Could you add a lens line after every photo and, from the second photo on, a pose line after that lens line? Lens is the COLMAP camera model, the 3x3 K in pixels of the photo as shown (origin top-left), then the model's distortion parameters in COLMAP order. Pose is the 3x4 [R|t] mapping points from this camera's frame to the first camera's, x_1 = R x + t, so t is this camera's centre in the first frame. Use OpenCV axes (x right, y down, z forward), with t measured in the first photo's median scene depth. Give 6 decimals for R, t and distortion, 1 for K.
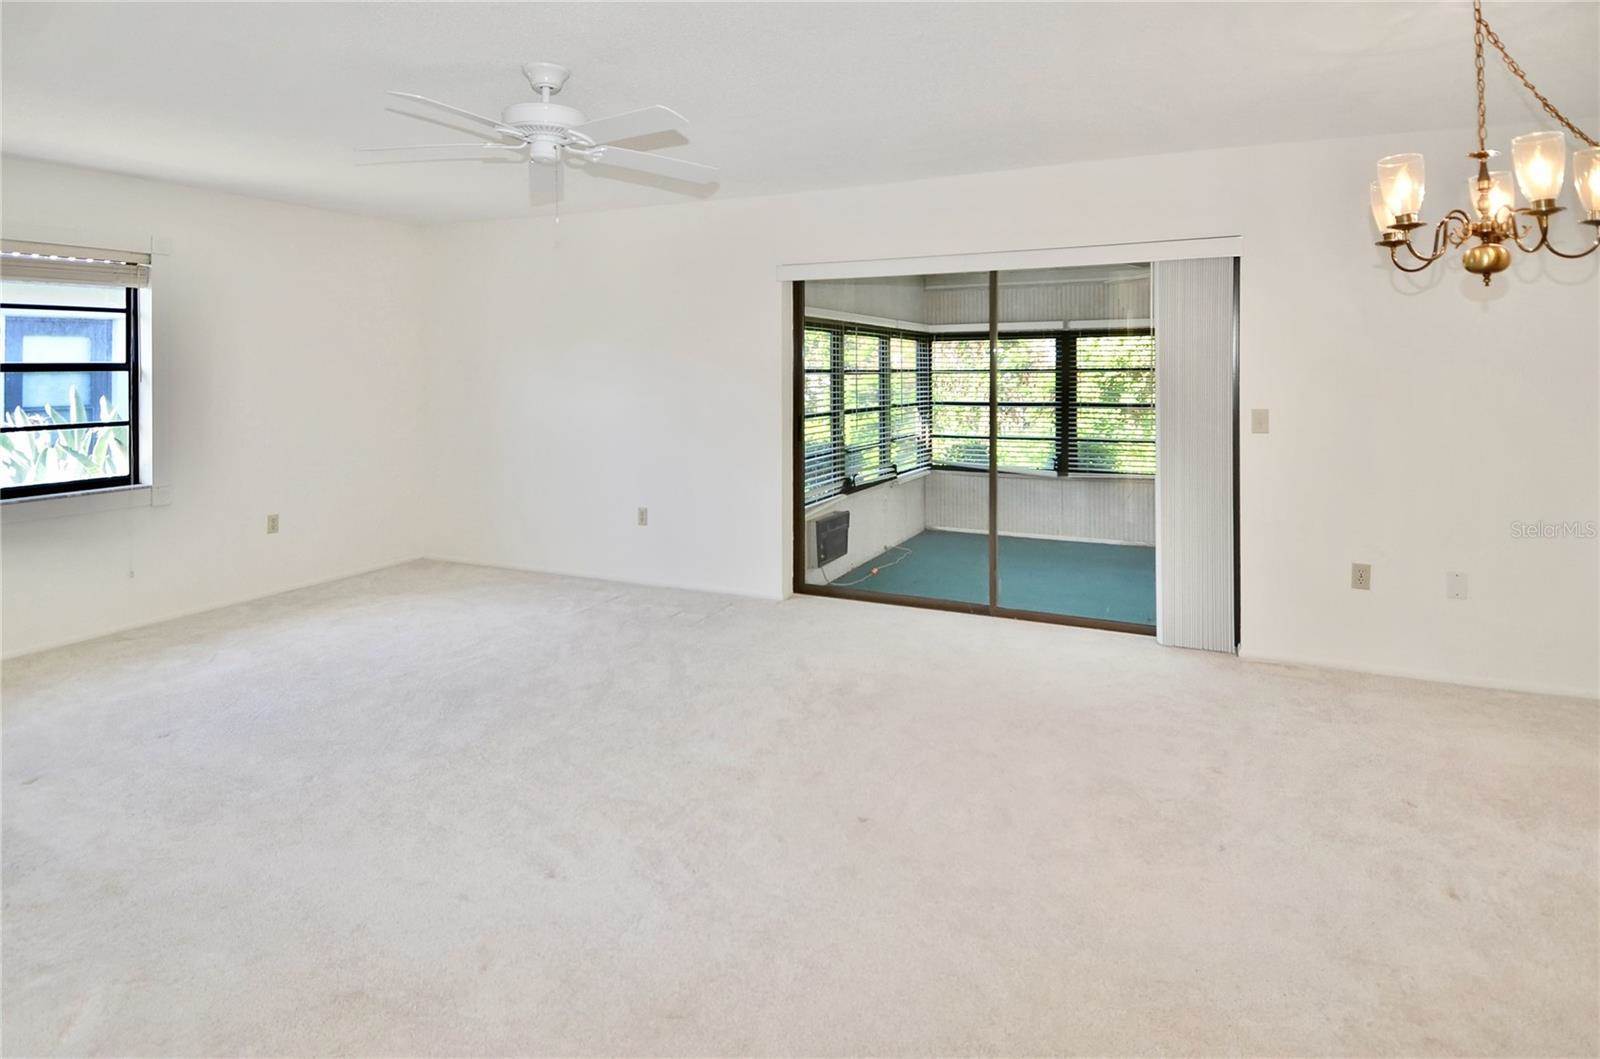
lens RADIAL K [[852.9, 0, 800.0], [0, 852.9, 529.5], [0, 0, 1]] dist [0.056012, -0.058832]
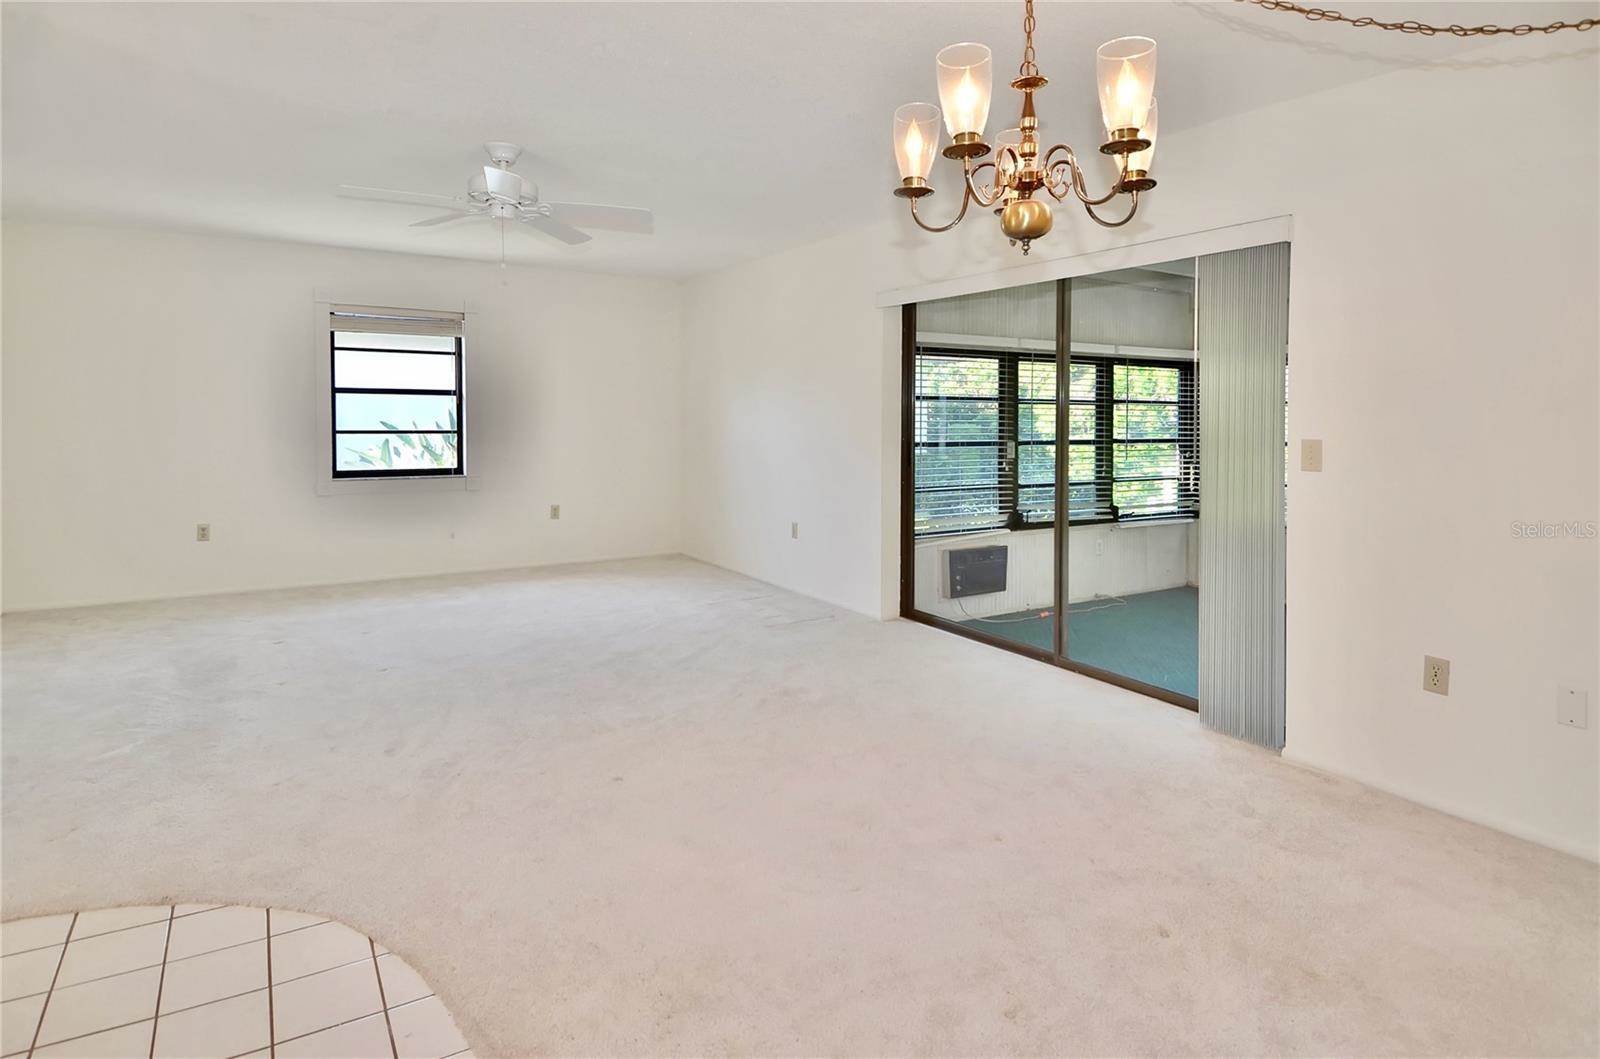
lens RADIAL K [[839.3, 0, 803.9], [0, 839.3, 582.6], [0, 0, 1]] dist [0.018763, -0.000759]
pose [[0.844403, 0.115280, -0.523157, 0.424268], [-0.108480, 0.993135, 0.043749, 0.003041], [0.524609, 0.019810, 0.851113, 0.091122]]
